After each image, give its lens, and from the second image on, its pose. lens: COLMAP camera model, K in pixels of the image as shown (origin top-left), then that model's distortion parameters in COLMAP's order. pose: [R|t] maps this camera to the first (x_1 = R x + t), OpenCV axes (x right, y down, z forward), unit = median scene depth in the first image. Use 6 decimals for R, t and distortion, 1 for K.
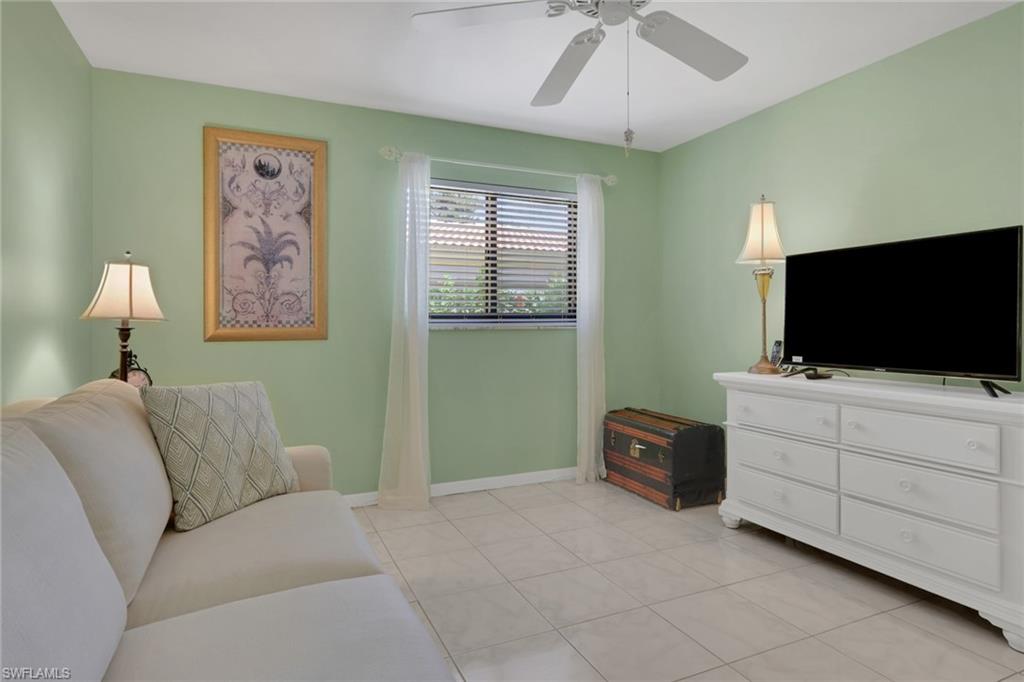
lens RADIAL K [[551.6, 0, 505.6], [0, 551.6, 320.4], [0, 0, 1]] dist [0.000672, -0.001280]
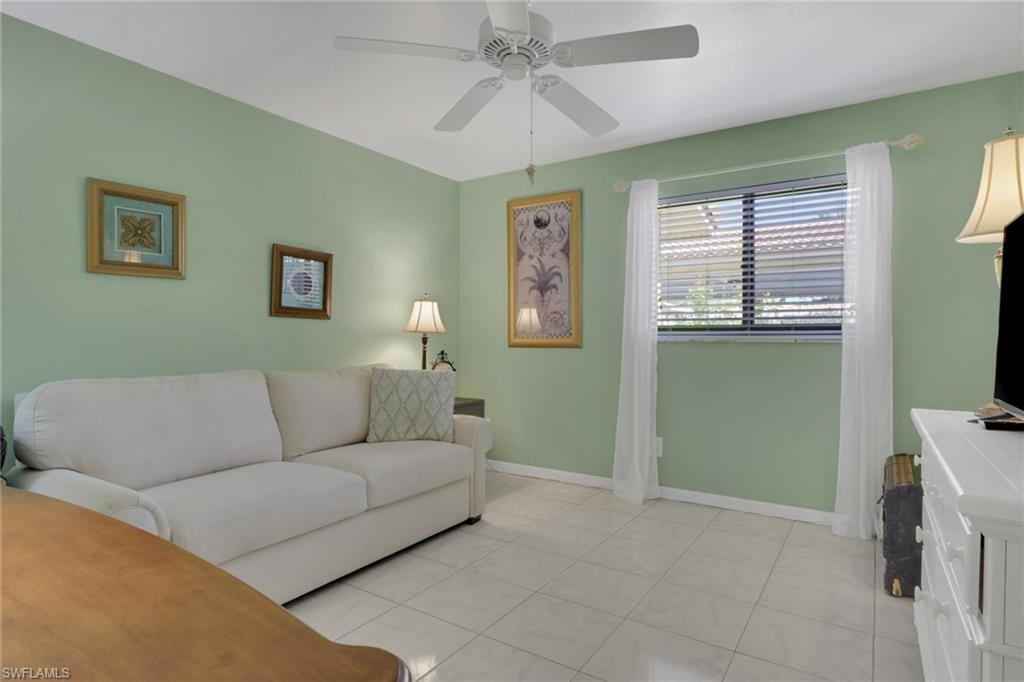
lens RADIAL K [[551.6, 0, 513.9], [0, 551.6, 341.4], [0, 0, 1]] dist [0.000672, -0.001280]
pose [[0.540199, 0.012575, -0.841443, 0.671821], [0.000821, 0.999880, 0.015470, -0.000028], [0.841537, -0.009047, 0.540124, 0.201929]]
